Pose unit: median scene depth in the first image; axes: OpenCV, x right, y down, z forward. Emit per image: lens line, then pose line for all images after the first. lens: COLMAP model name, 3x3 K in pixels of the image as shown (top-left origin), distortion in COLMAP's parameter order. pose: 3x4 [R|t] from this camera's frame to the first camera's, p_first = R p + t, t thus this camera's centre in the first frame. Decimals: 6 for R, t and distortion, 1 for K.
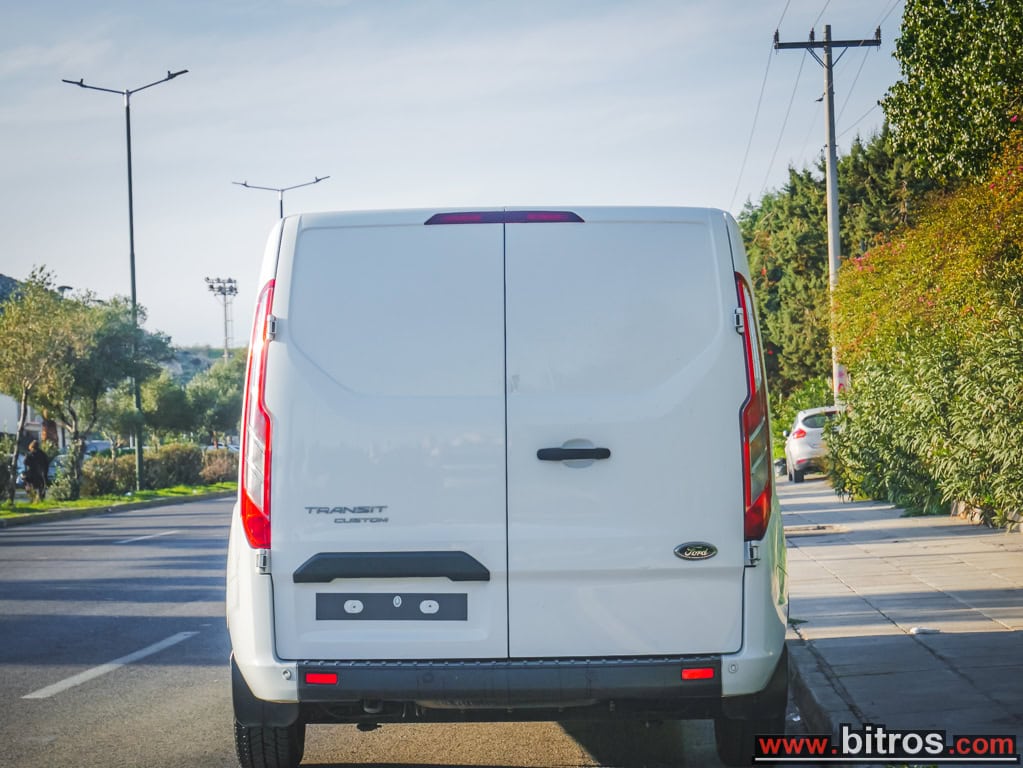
lens RADIAL K [[2558.8, 0, 514.2], [0, 2558.8, 387.1], [0, 0, 1]] dist [0.106518, 0.000000]
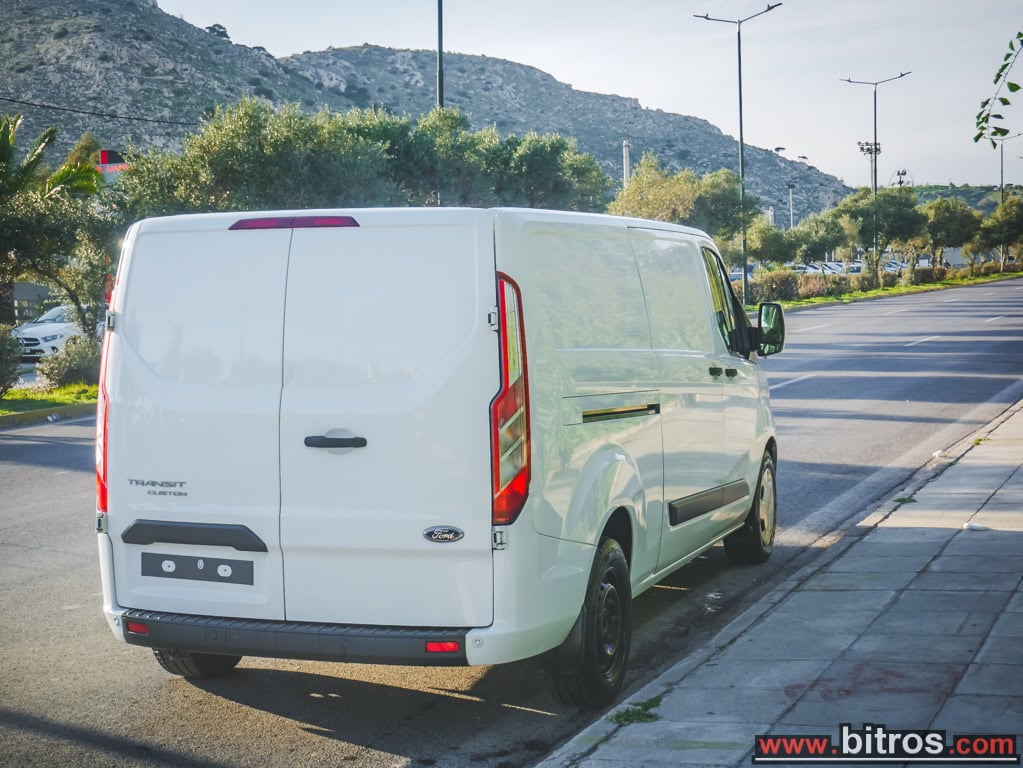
lens RADIAL K [[1722.8, 0, 507.7], [0, 1722.8, 380.2], [0, 0, 1]] dist [0.045414, 0.000000]
pose [[0.941401, 0.022253, -0.336554, 0.339203], [0.010562, 0.995387, 0.095358, -0.069568], [0.337123, -0.093324, 0.936824, 0.333818]]
